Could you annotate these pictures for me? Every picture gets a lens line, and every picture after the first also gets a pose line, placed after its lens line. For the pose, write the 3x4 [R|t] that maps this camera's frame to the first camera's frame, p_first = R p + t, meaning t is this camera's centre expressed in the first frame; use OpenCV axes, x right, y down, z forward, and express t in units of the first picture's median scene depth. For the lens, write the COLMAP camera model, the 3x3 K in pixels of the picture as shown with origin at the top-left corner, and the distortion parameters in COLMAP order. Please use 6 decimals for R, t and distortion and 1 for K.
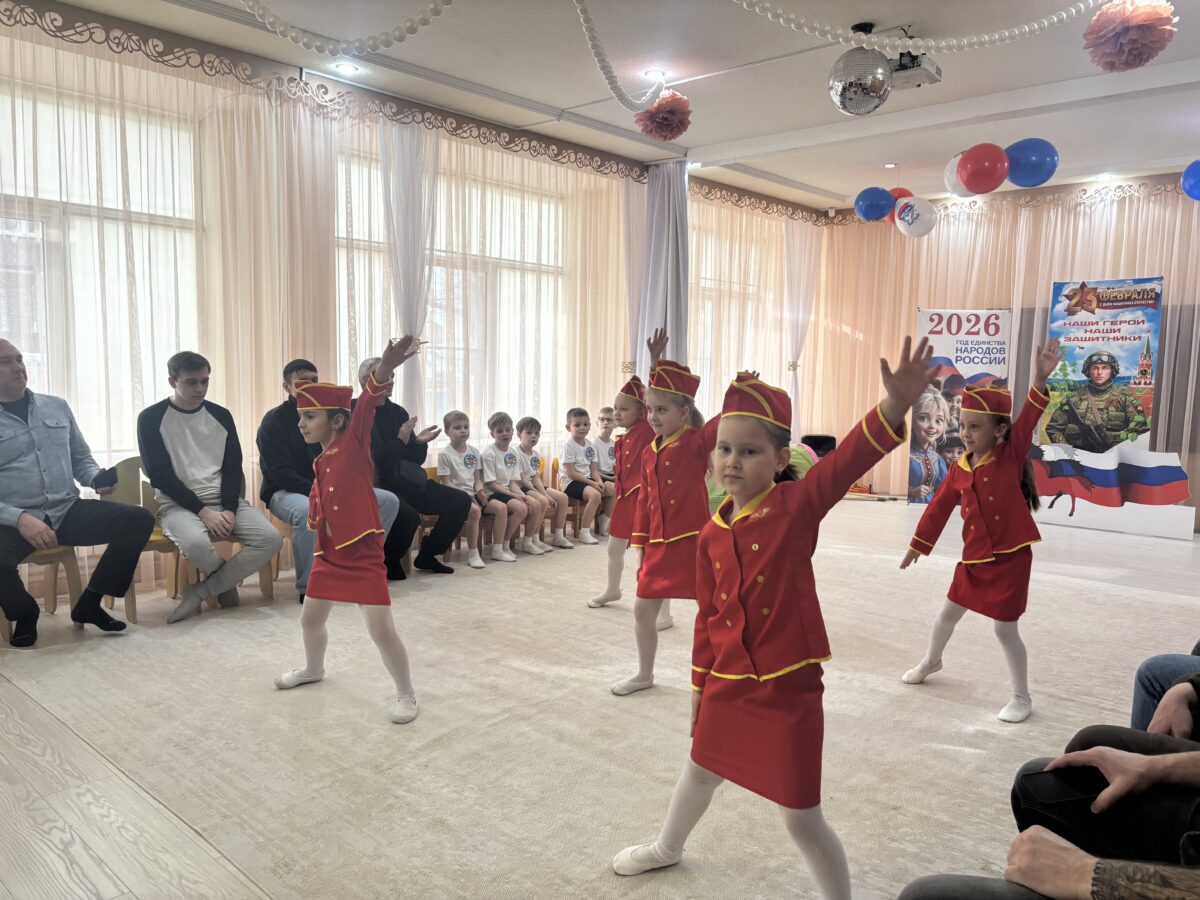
lens RADIAL K [[885.5, 0, 608.1], [0, 885.5, 450.8], [0, 0, 1]] dist [0.042016, -0.041103]
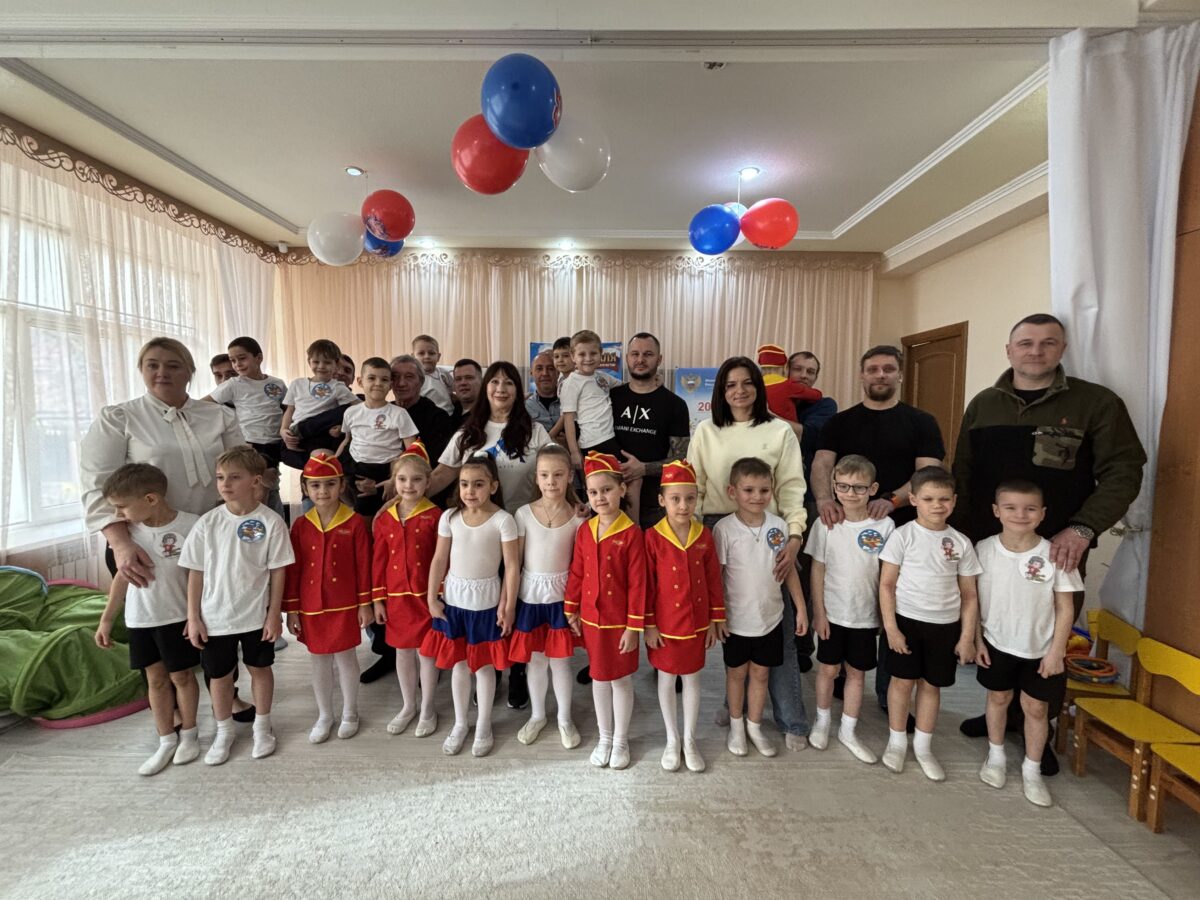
lens RADIAL K [[530.0, 0, 593.3], [0, 530.0, 451.2], [0, 0, 1]] dist [0.002241, -0.000011]
pose [[0.739675, -0.074926, 0.668780, 0.221009], [0.070922, 0.996928, 0.033249, -0.127336], [-0.669217, 0.022838, 0.742716, 0.808982]]
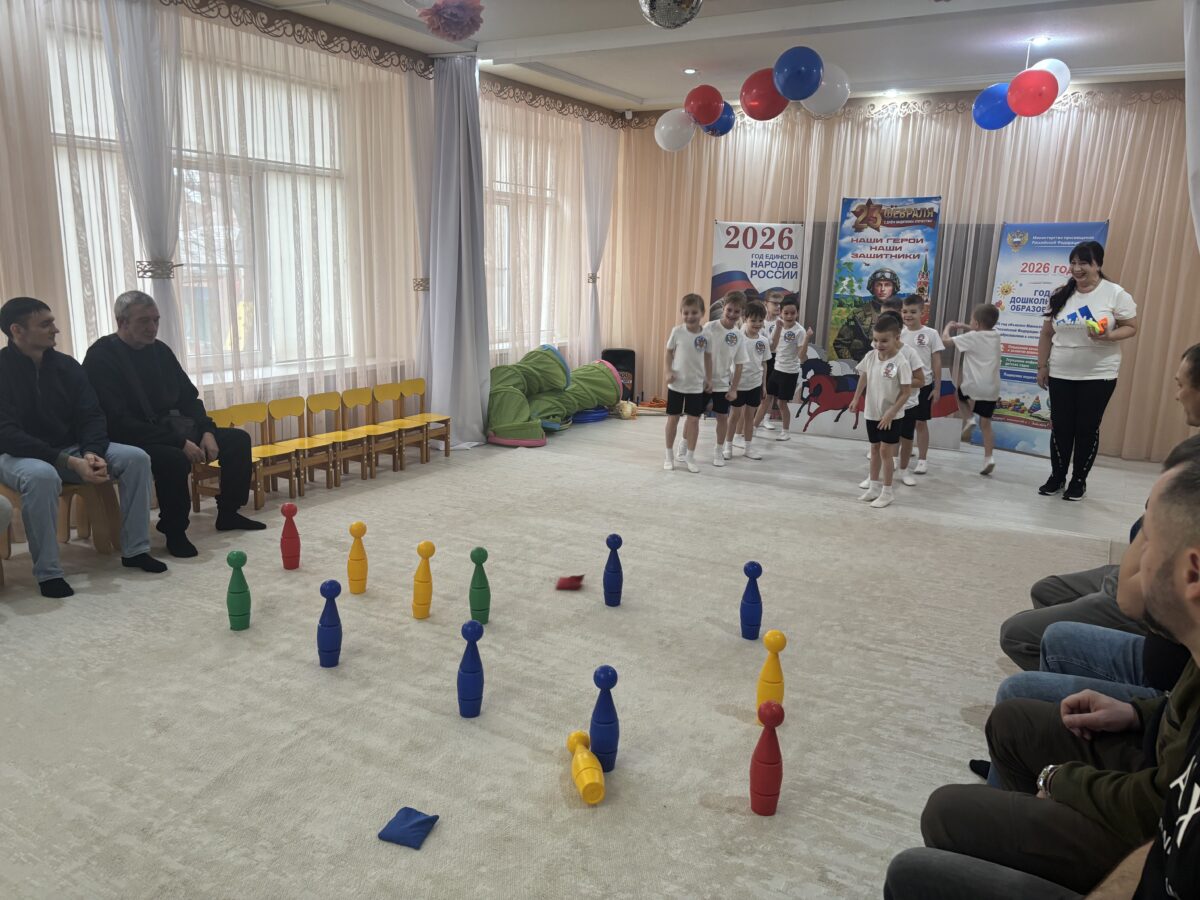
lens RADIAL K [[885.5, 0, 592.7], [0, 885.5, 448.2], [0, 0, 1]] dist [0.042016, -0.041103]
pose [[0.977035, -0.041717, 0.208954, -0.003800], [0.016269, 0.992389, 0.122059, -0.056309], [-0.212455, -0.115857, 0.970278, 0.073275]]
